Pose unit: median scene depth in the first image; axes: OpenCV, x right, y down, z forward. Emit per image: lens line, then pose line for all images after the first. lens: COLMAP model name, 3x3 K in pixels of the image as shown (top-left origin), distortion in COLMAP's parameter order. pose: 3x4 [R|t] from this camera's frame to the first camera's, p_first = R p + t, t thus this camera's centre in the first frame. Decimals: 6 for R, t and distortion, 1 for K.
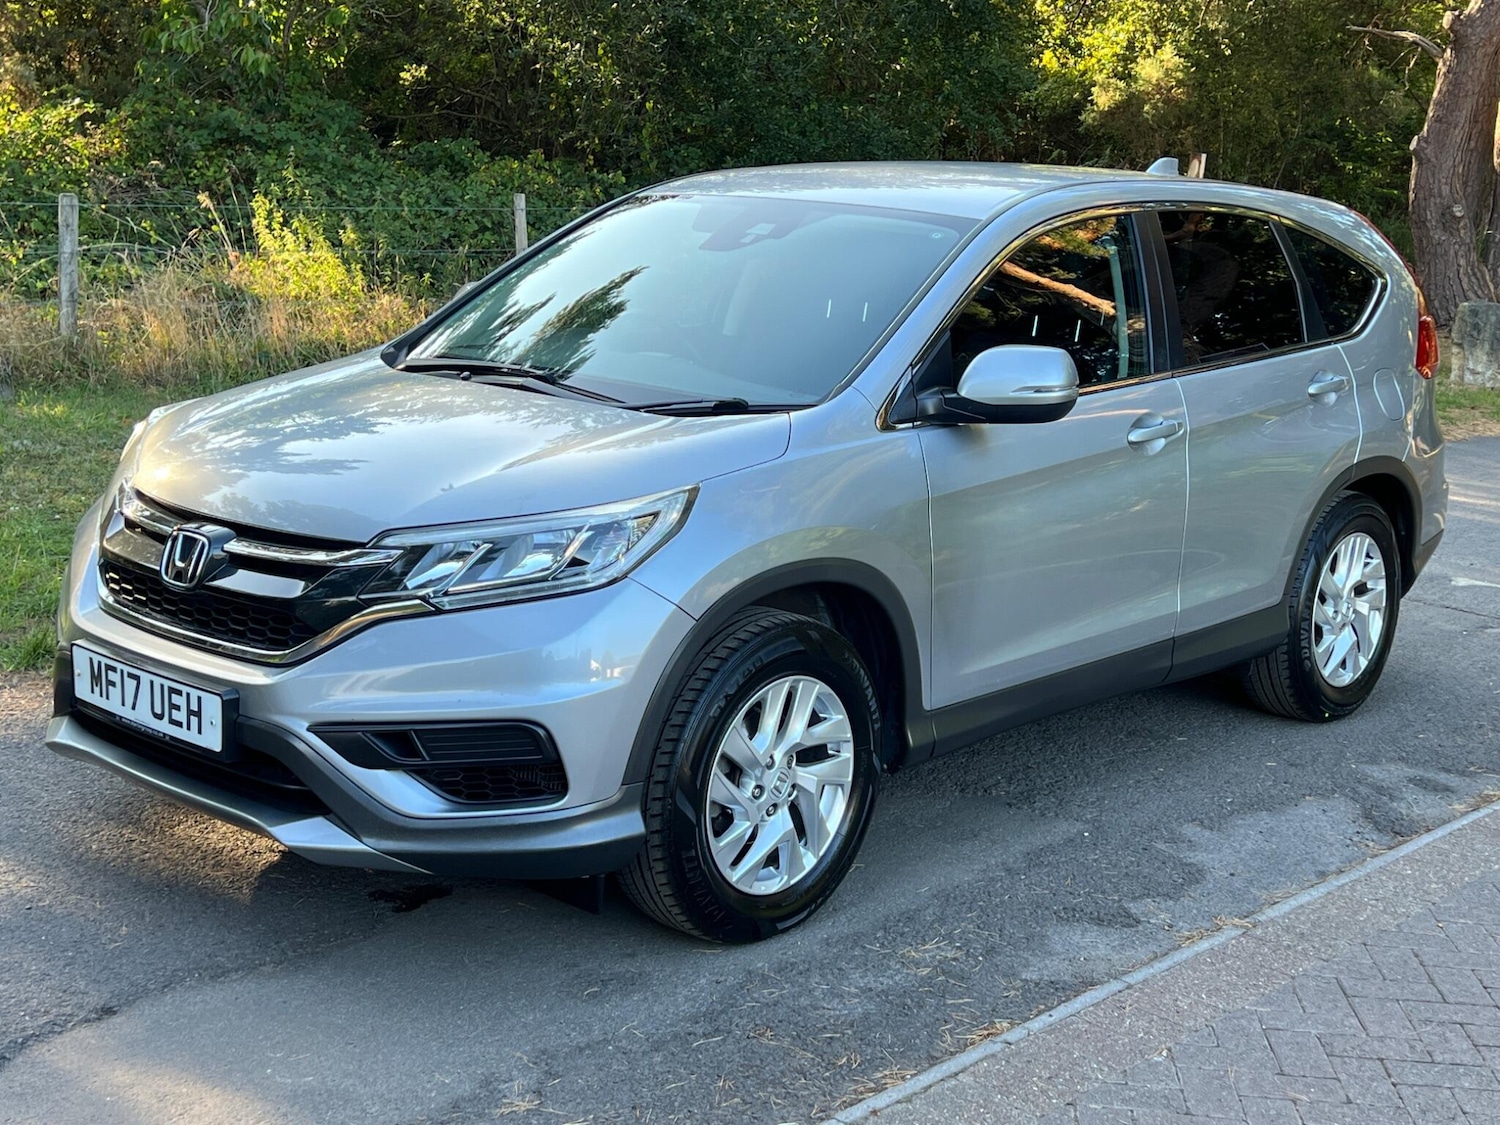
lens RADIAL K [[1939.5, 0, 747.0], [0, 1939.5, 566.0], [0, 0, 1]] dist [0.142934, -0.350721]
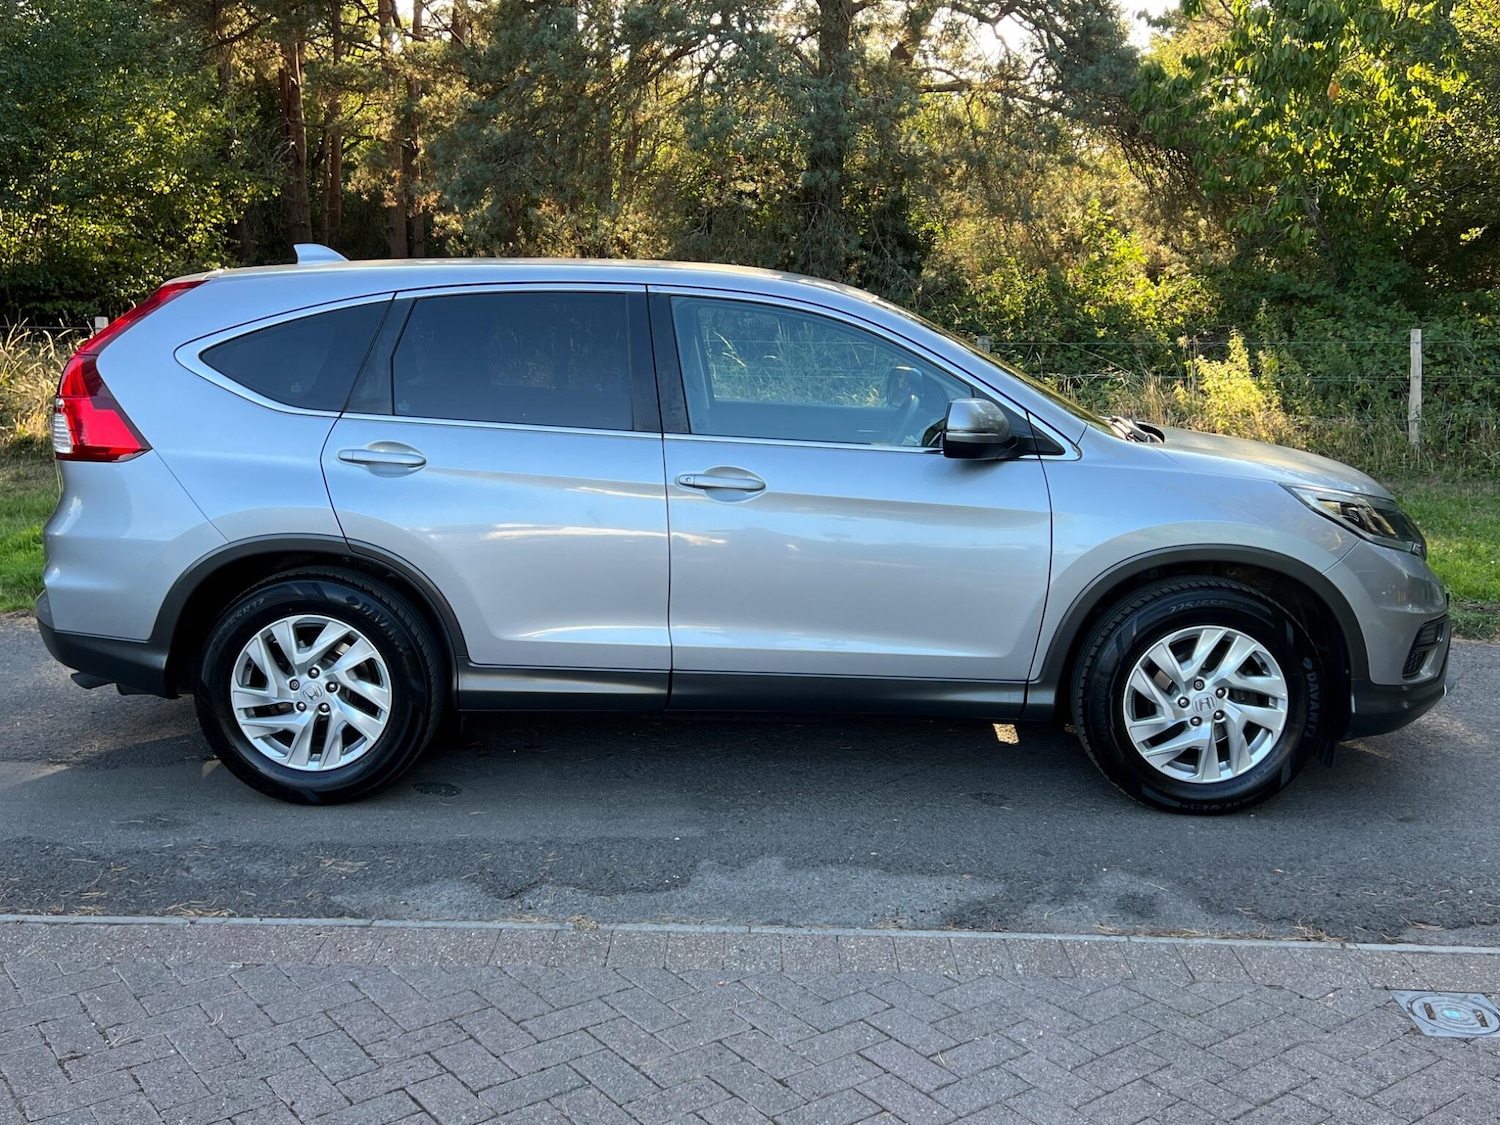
lens RADIAL K [[1476.1, 0, 751.7], [0, 1476.1, 558.3], [0, 0, 1]] dist [0.021037, -0.012996]
pose [[0.673436, 0.080900, -0.734806, 0.737187], [-0.123061, 0.992393, -0.003524, -0.021808], [0.728931, 0.092799, 0.678268, 0.409840]]
